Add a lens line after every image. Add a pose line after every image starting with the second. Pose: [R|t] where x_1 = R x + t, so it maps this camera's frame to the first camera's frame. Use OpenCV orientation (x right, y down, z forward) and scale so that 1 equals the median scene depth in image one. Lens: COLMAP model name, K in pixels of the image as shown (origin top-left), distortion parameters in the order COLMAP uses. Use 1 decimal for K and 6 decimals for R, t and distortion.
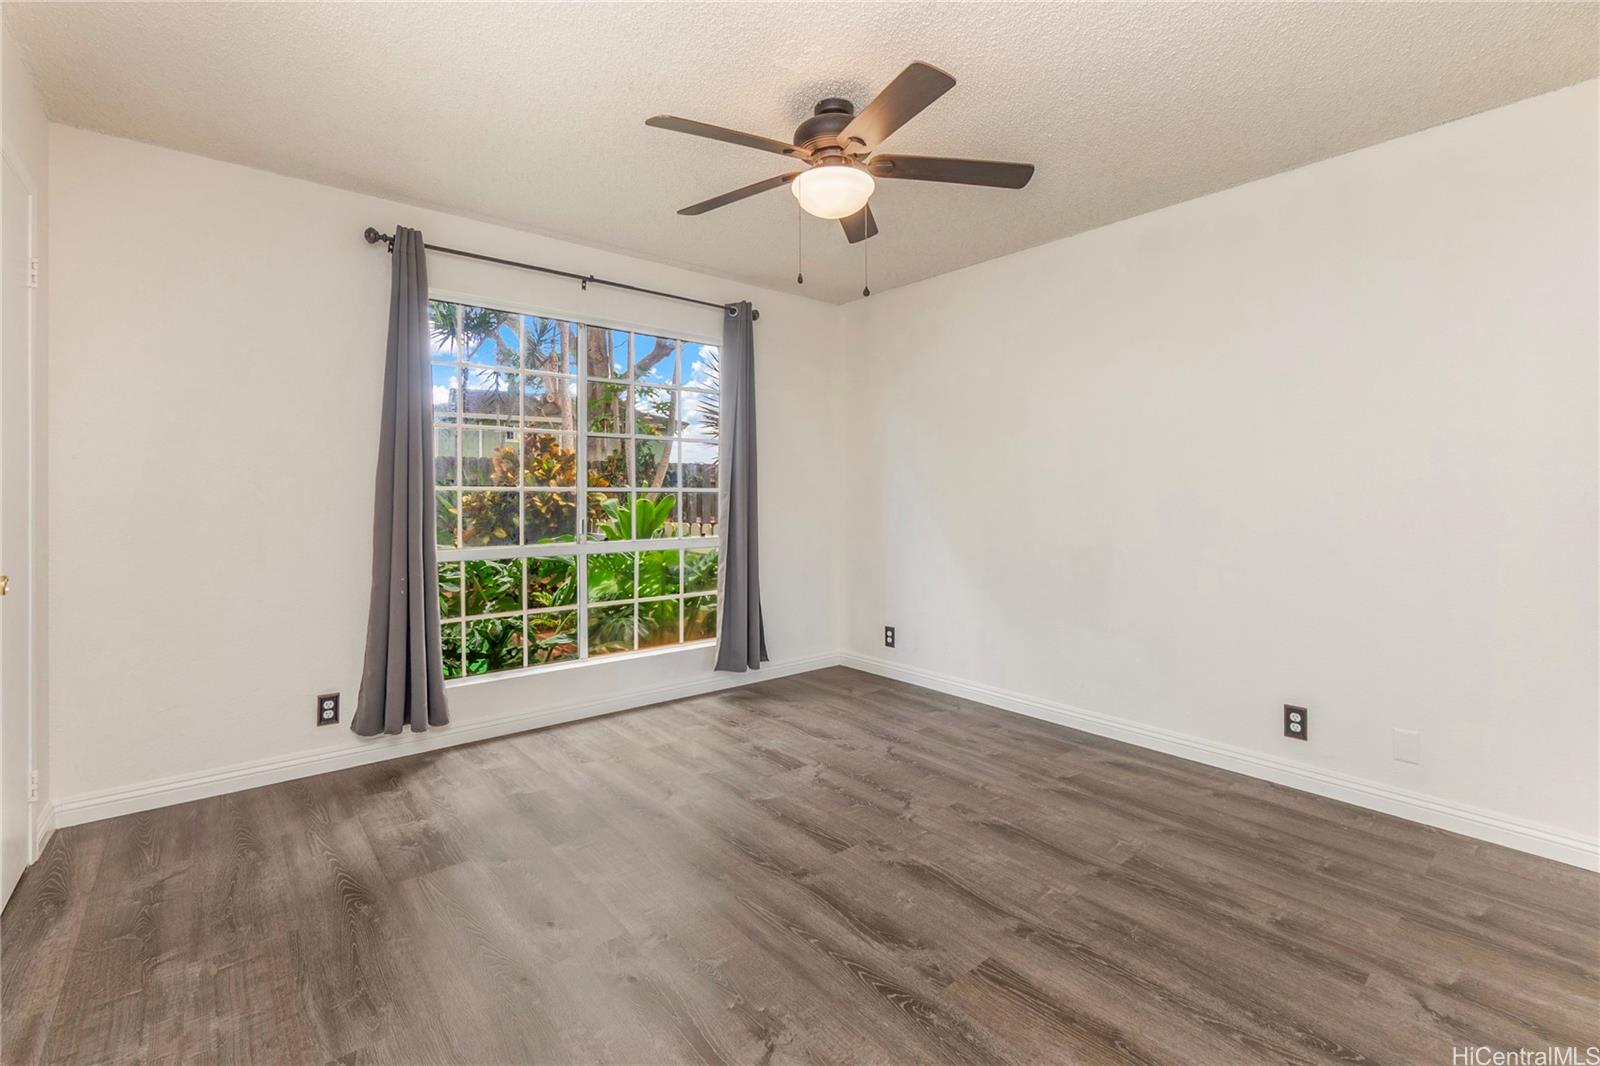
lens RADIAL K [[706.4, 0, 778.7], [0, 706.4, 485.1], [0, 0, 1]] dist [-0.001459, 0.001152]
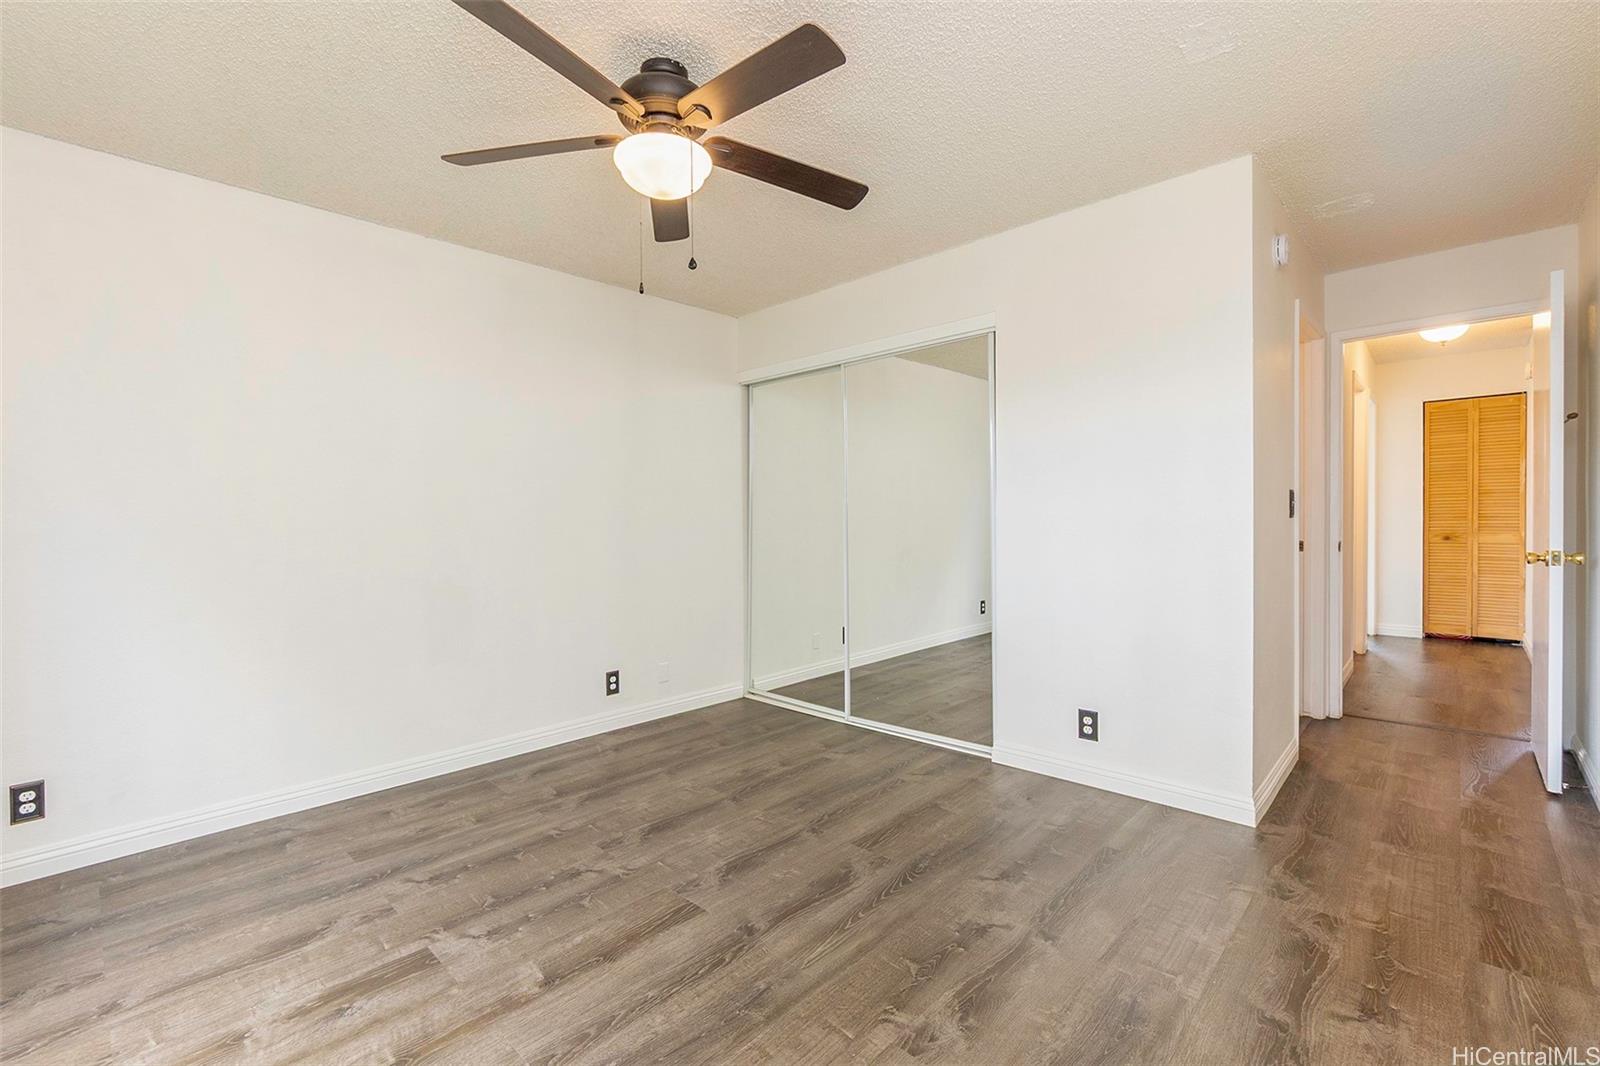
lens RADIAL K [[706.4, 0, 798.4], [0, 706.4, 530.4], [0, 0, 1]] dist [-0.001459, 0.001152]
pose [[-0.144856, -0.015343, 0.989334, -0.746609], [-0.001985, 0.999882, 0.015216, 0.016776], [-0.989451, 0.000240, -0.144869, 0.913588]]
